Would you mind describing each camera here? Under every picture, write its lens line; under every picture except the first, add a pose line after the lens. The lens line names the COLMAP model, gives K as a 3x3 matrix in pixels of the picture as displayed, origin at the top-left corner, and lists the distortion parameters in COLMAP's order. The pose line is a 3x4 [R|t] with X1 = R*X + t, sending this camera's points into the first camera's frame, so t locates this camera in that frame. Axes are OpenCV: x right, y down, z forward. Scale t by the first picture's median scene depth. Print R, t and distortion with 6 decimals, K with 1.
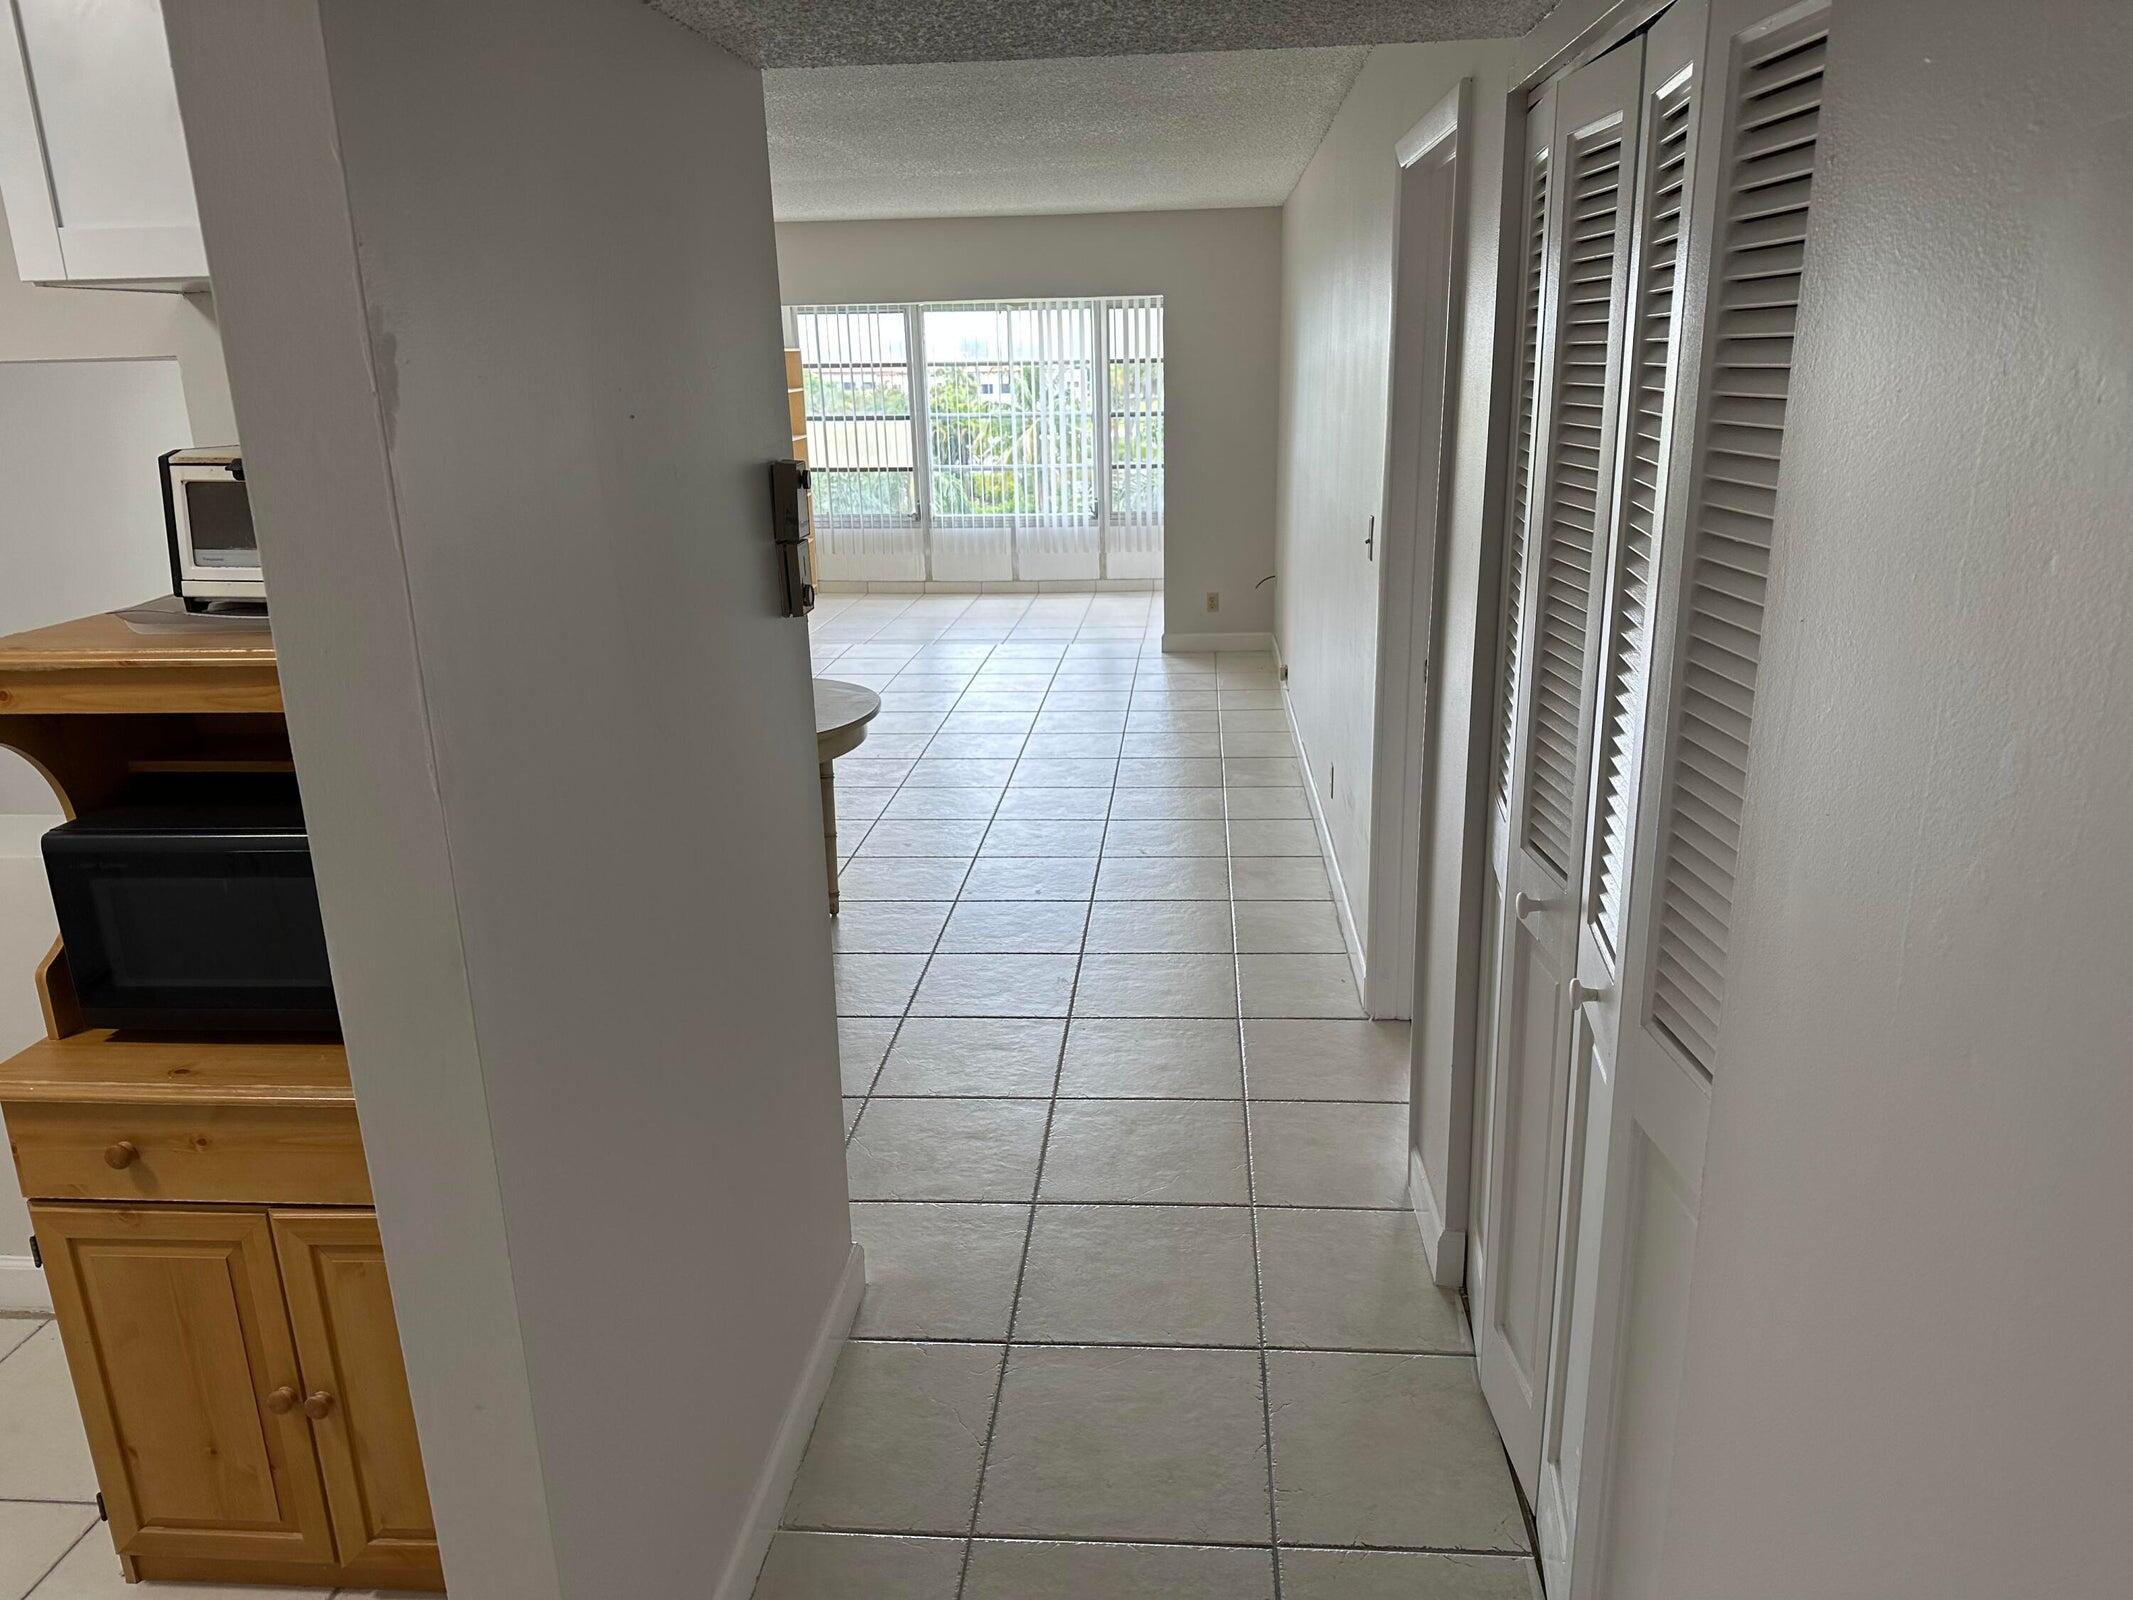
lens RADIAL K [[1453.3, 0, 1080.4], [0, 1453.3, 804.3], [0, 0, 1]] dist [0.138033, -0.144736]
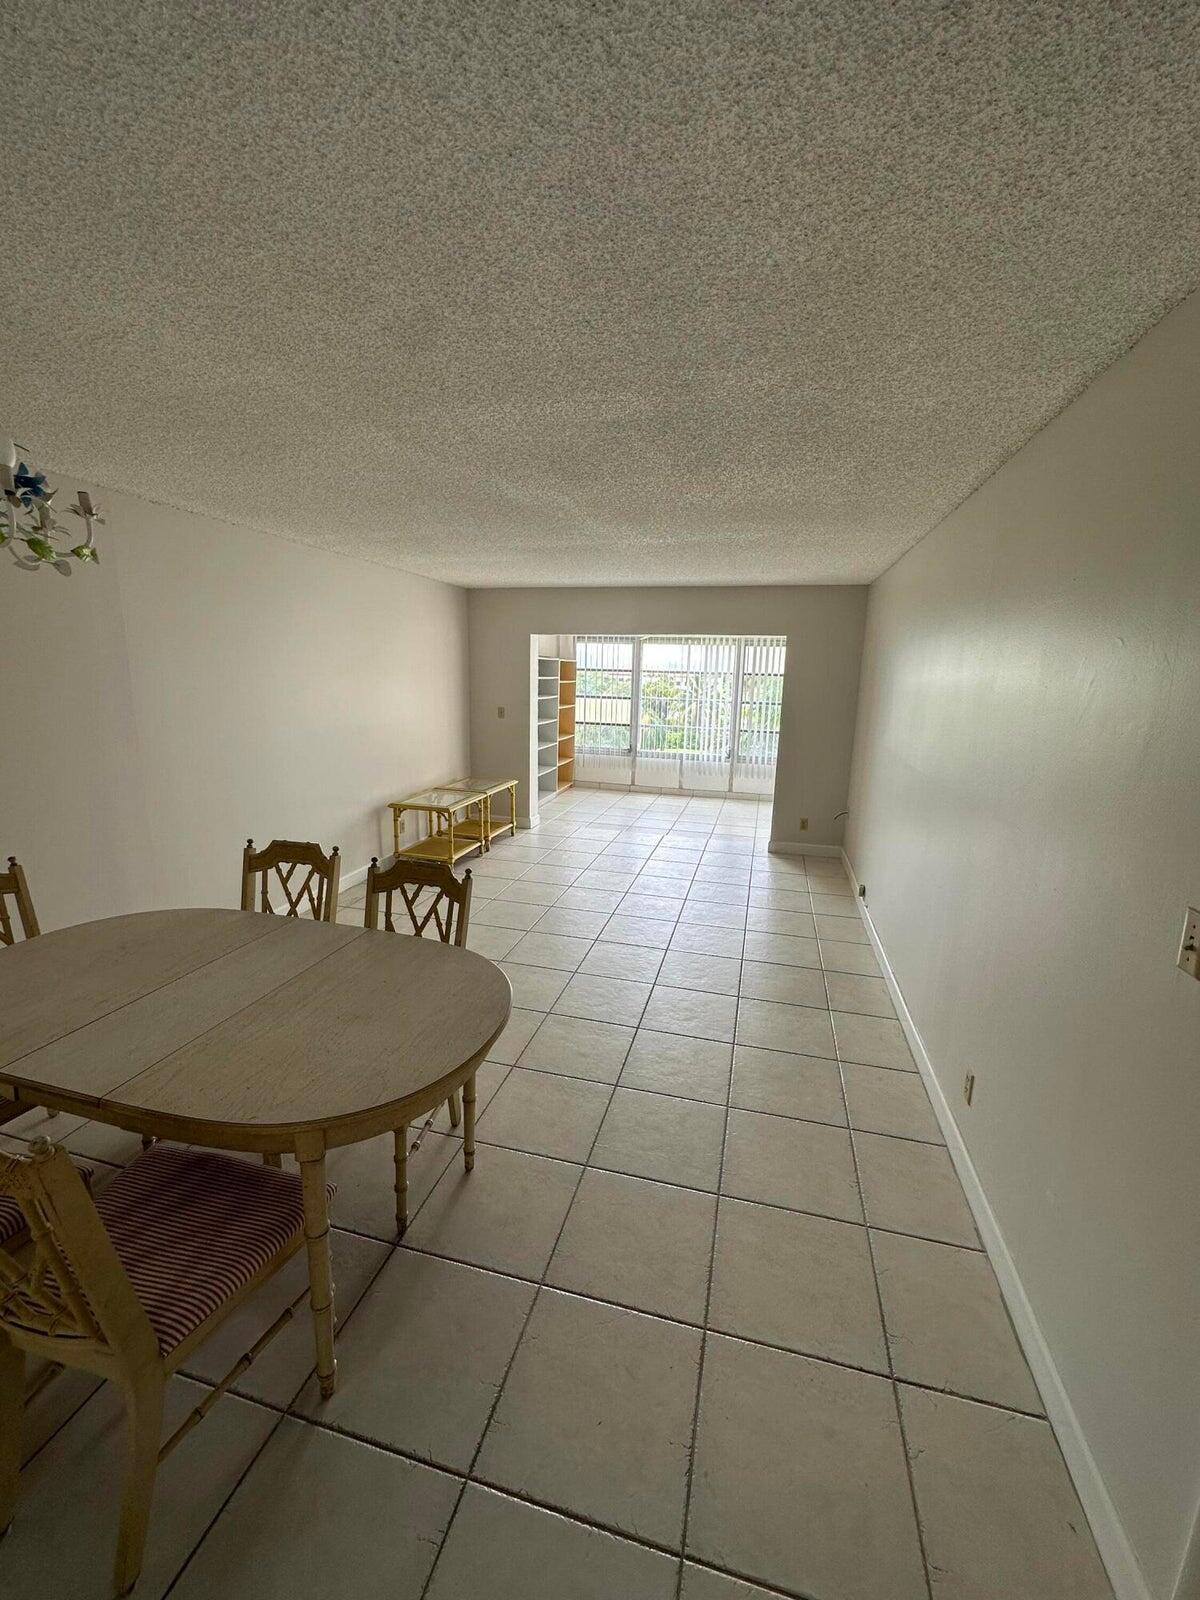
lens RADIAL K [[636.4, 0, 600.0], [0, 636.4, 800.0], [0, 0, 1]] dist [-0.002158, -0.000326]
pose [[0.982203, 0.082904, -0.168533, -0.008737], [-0.098172, 0.991587, -0.084363, -0.065383], [0.160121, 0.099407, 0.982079, 0.222236]]
